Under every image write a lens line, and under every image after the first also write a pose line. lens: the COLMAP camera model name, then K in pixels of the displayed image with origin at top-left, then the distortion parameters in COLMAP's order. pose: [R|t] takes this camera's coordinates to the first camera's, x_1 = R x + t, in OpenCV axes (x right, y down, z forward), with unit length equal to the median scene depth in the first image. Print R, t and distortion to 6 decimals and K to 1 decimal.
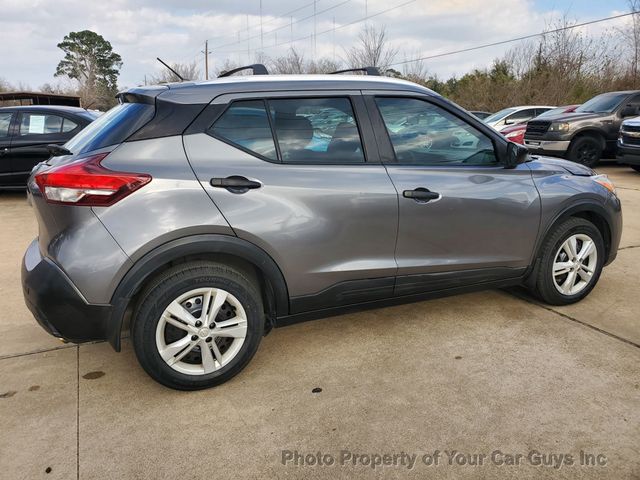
lens RADIAL K [[499.9, 0, 327.4], [0, 499.9, 240.2], [0, 0, 1]] dist [0.015909, 0.002581]
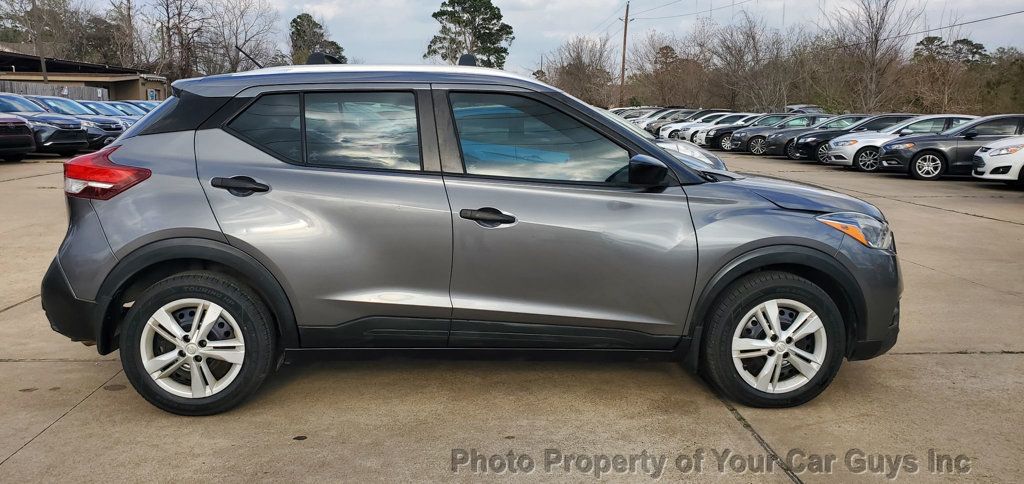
lens RADIAL K [[787.6, 0, 492.6], [0, 787.6, 239.5], [0, 0, 1]] dist [0.007514, -0.001693]
pose [[0.933118, 0.075449, -0.351567, 0.711644], [-0.105678, 0.992102, -0.067575, 0.028516], [0.343691, 0.100208, 0.933721, -0.139472]]
